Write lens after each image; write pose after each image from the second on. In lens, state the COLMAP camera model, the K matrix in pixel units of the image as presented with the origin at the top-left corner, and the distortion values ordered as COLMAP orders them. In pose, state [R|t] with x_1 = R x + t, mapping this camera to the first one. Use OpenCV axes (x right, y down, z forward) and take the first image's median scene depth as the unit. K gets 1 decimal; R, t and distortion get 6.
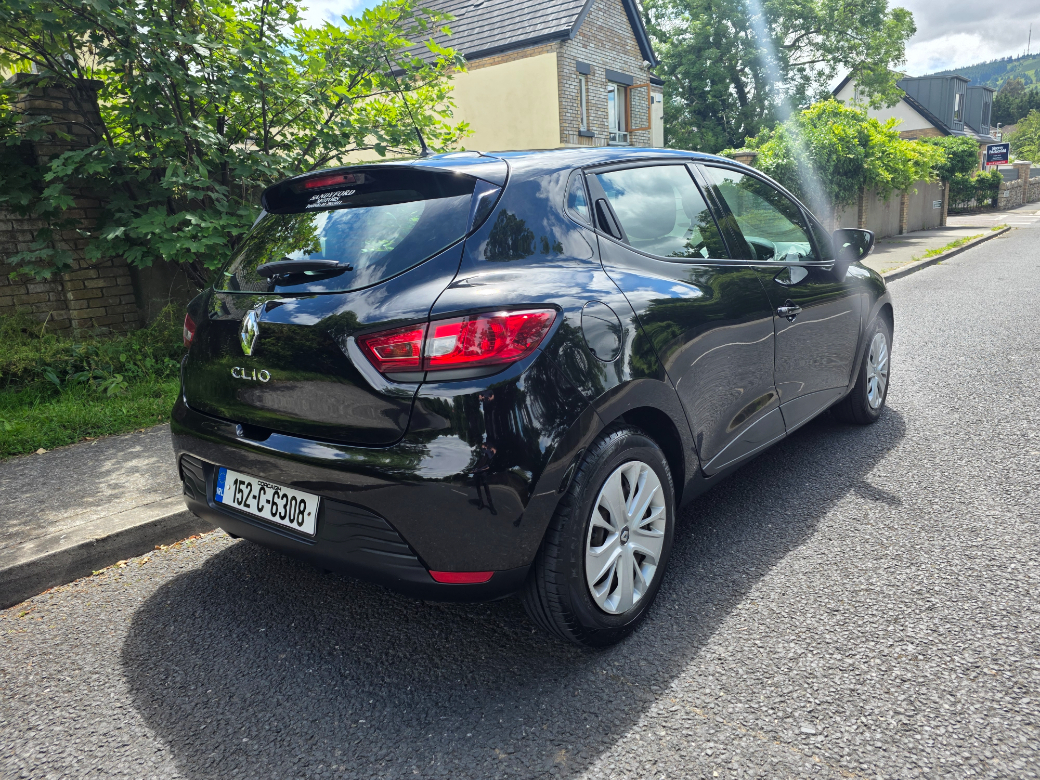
lens RADIAL K [[694.3, 0, 520.0], [0, 694.3, 390.0], [0, 0, 1]] dist [0.000882, 0.002422]
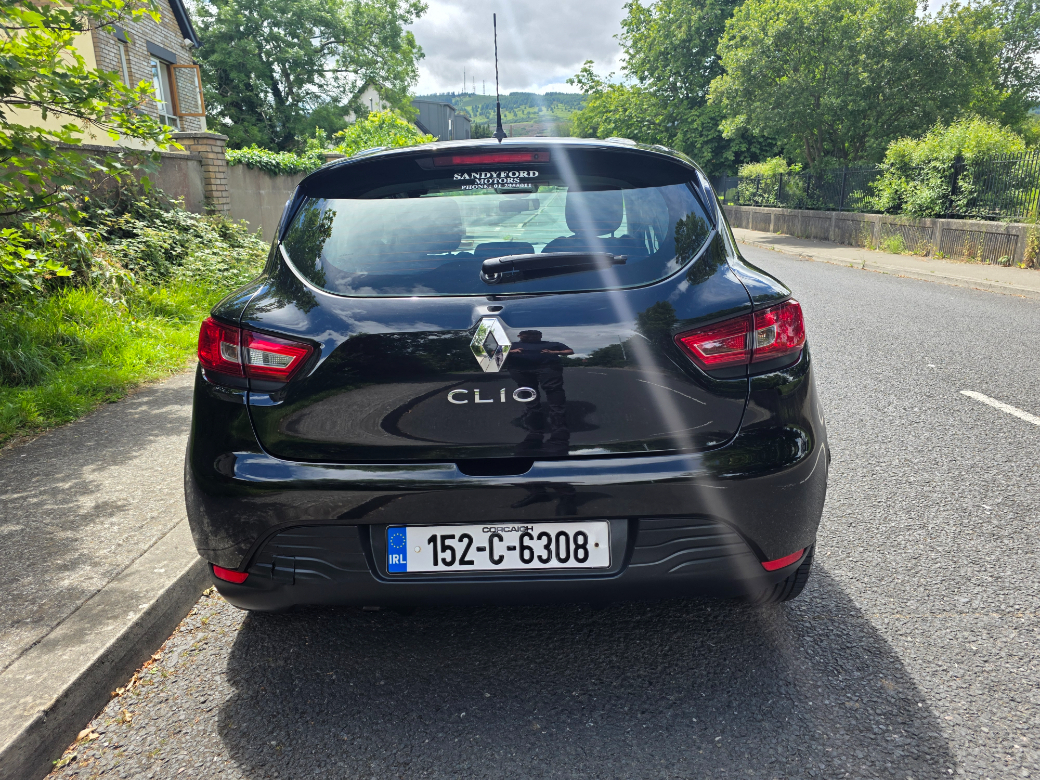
lens RADIAL K [[702.6, 0, 520.0], [0, 702.6, 390.0], [0, 0, 1]] dist [0.003298, -0.000887]
pose [[0.782702, -0.107799, 0.612991, -0.808496], [0.110451, 0.993312, 0.033652, -0.049771], [-0.612518, 0.041366, 0.789373, 0.316918]]
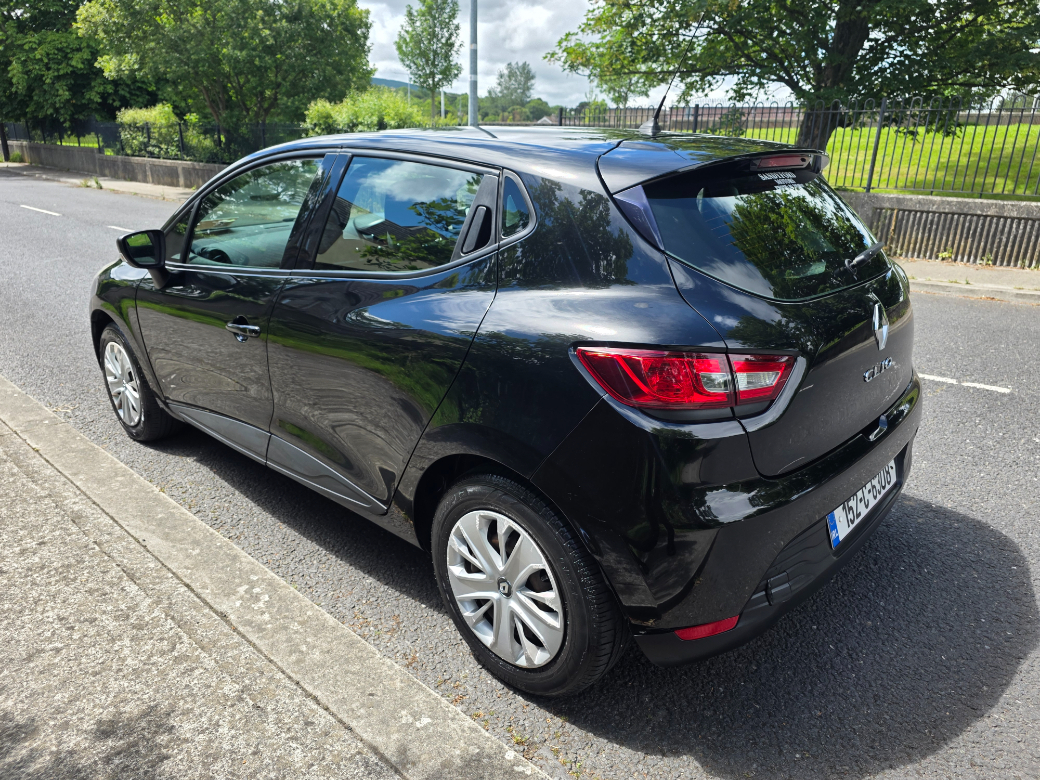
lens RADIAL K [[702.6, 0, 520.0], [0, 702.6, 390.0], [0, 0, 1]] dist [0.003298, -0.000887]
pose [[0.059288, -0.250389, 0.966328, -1.270755], [0.206694, 0.950132, 0.233510, -0.303751], [-0.976608, 0.185890, 0.108086, 1.274659]]
